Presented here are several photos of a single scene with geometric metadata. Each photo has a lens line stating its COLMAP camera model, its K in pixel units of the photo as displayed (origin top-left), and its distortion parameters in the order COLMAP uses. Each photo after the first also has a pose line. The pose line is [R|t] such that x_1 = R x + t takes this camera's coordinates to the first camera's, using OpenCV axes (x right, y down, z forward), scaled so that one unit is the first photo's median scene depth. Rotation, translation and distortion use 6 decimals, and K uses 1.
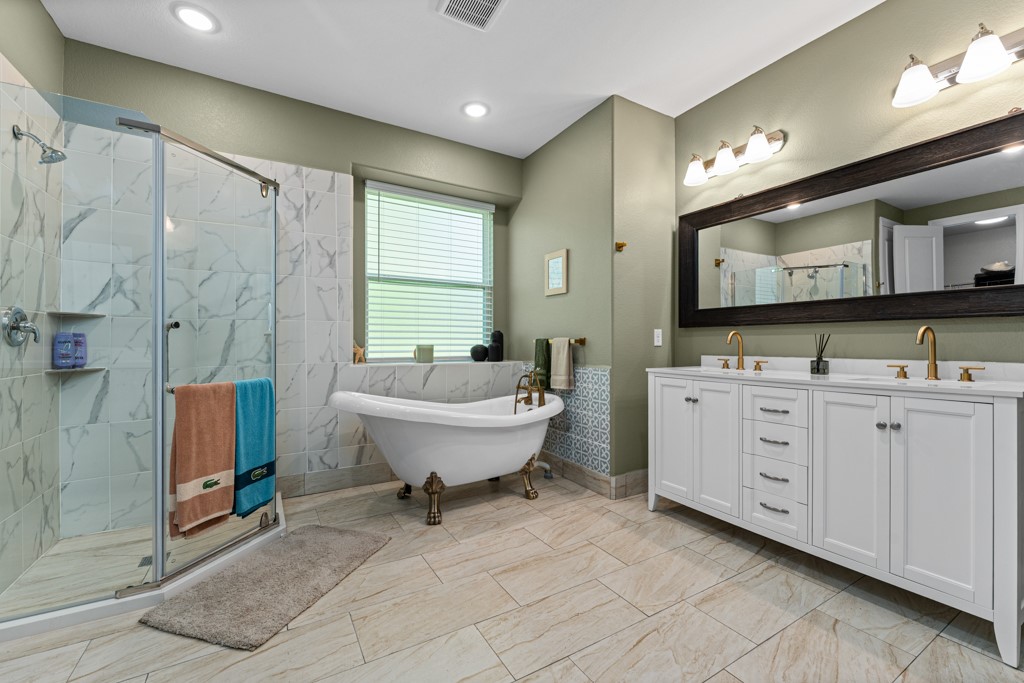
lens RADIAL K [[416.3, 0, 510.3], [0, 416.3, 344.1], [0, 0, 1]] dist [-0.002971, 0.000069]
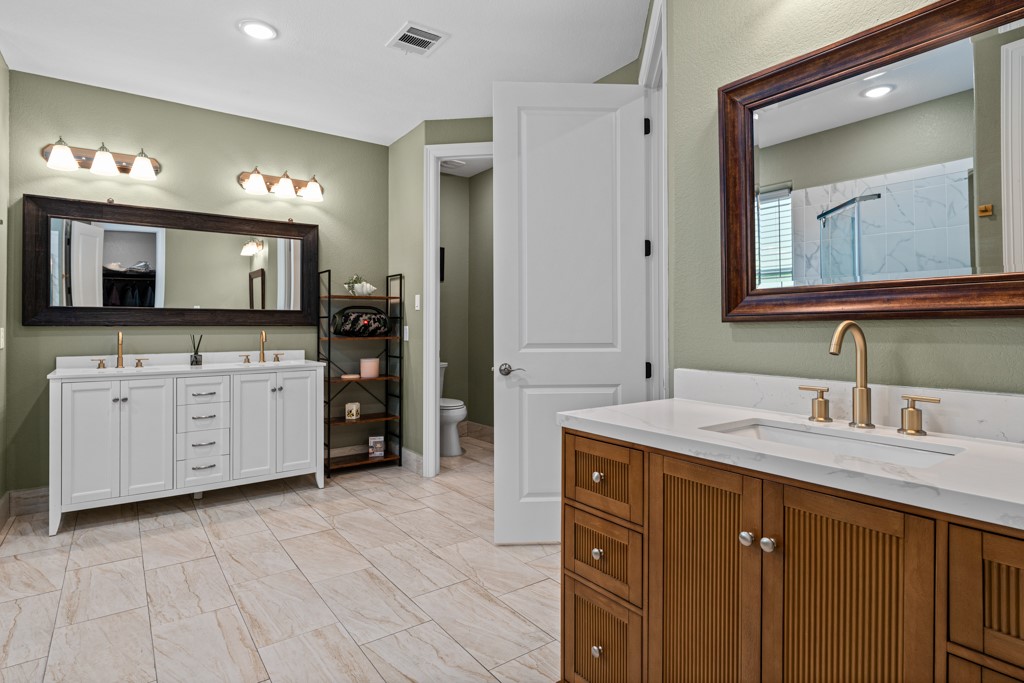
lens RADIAL K [[541.2, 0, 511.1], [0, 541.2, 332.7], [0, 0, 1]] dist [-0.001395, -0.000043]
pose [[-0.096490, -0.014848, 0.995223, -1.087303], [0.000849, 0.999887, 0.015000, -0.057129], [-0.995334, 0.002293, -0.096467, 0.171106]]
